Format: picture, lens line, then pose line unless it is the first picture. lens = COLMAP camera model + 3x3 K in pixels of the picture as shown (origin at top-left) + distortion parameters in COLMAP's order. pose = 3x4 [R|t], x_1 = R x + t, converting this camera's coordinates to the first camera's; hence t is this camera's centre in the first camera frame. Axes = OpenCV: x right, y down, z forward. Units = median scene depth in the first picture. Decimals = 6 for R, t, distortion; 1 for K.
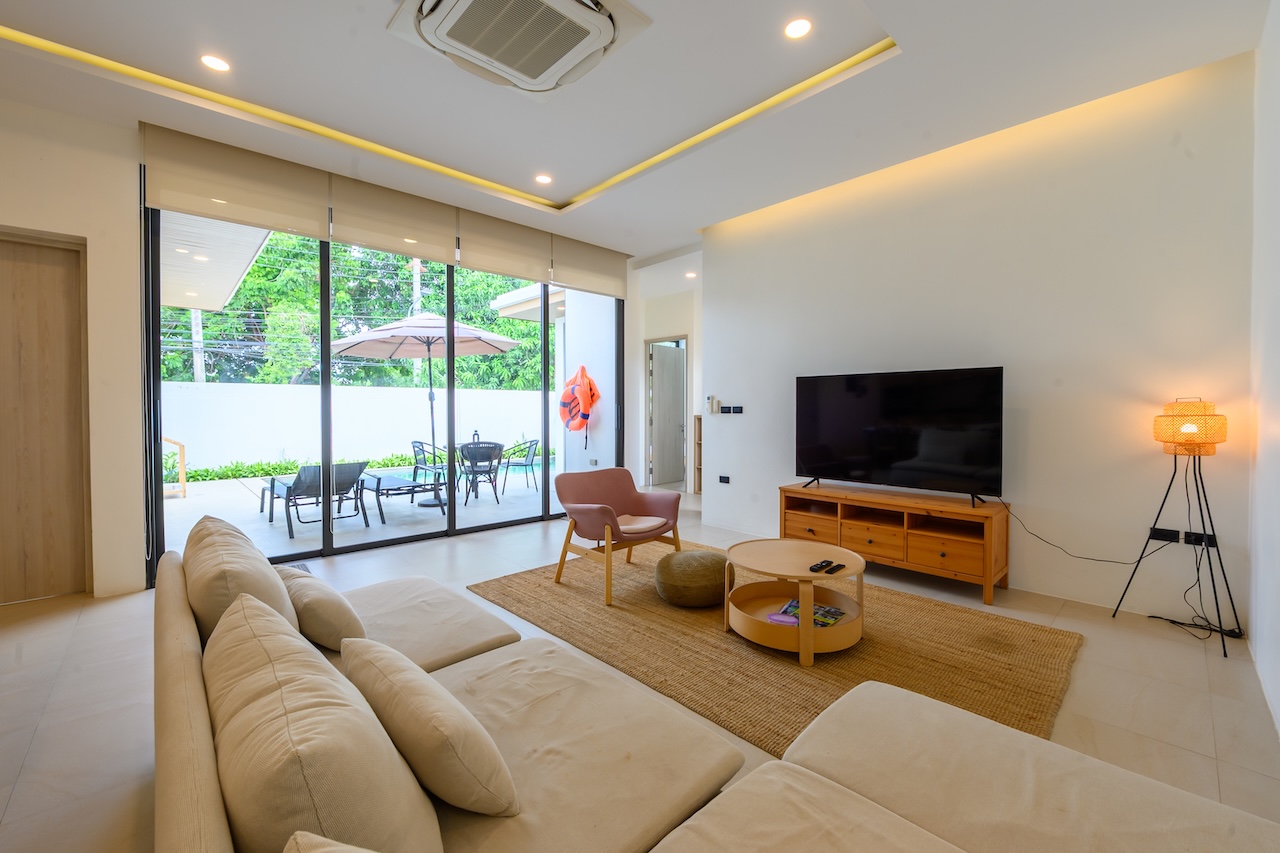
lens RADIAL K [[517.9, 0, 639.9], [0, 517.9, 416.8], [0, 0, 1]] dist [-0.001557, -0.000122]
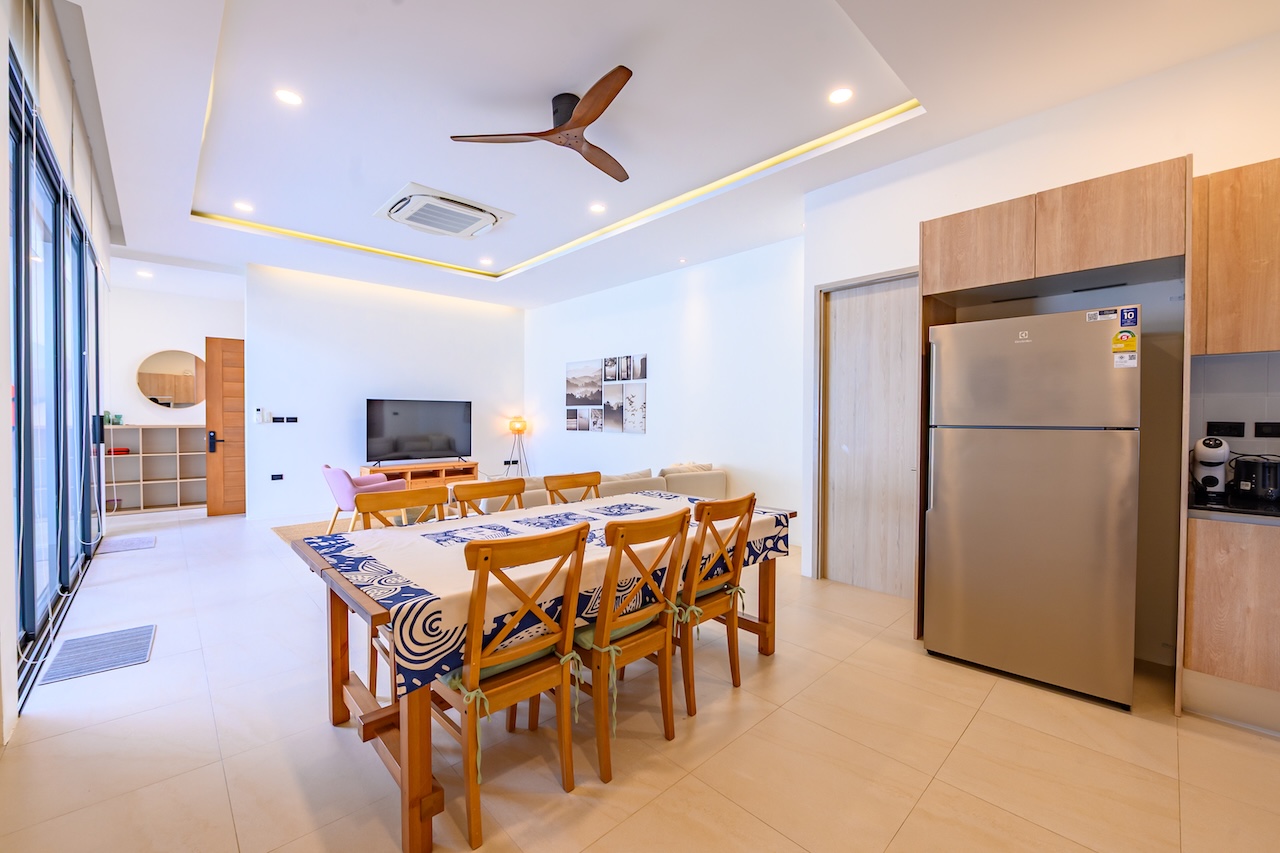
lens RADIAL K [[505.7, 0, 644.7], [0, 505.7, 425.7], [0, 0, 1]] dist [-0.006816, -0.001958]
pose [[-0.020322, -0.019118, 0.999611, -0.579195], [0.011177, 0.999750, 0.019348, -0.007042], [-0.999731, 0.011566, -0.020103, 0.088752]]
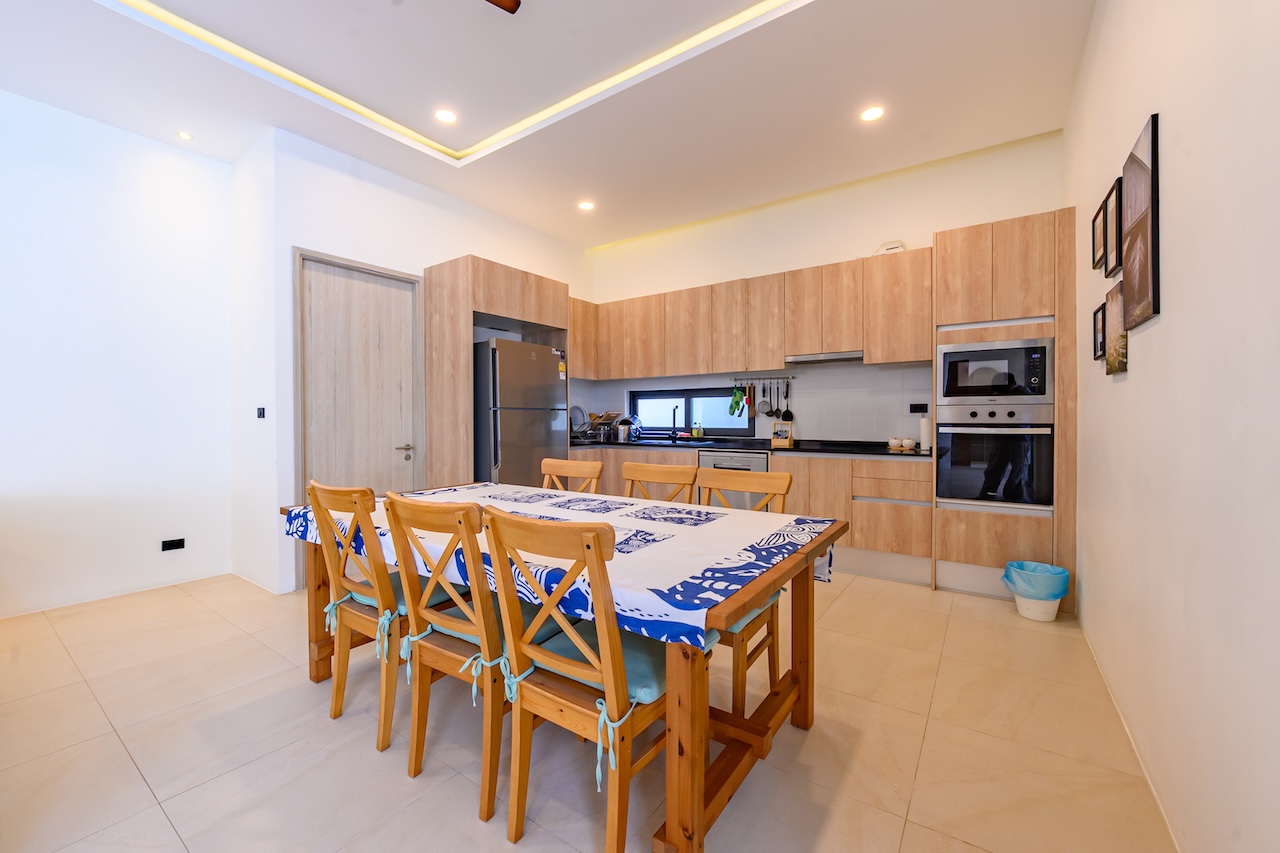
lens RADIAL K [[505.7, 0, 632.2], [0, 505.7, 423.6], [0, 0, 1]] dist [-0.006816, -0.001958]
pose [[-0.978611, 0.004148, -0.205679, -0.317109], [-0.000714, 0.999722, 0.023559, 0.003369], [0.205719, 0.023202, -0.978336, 0.339761]]
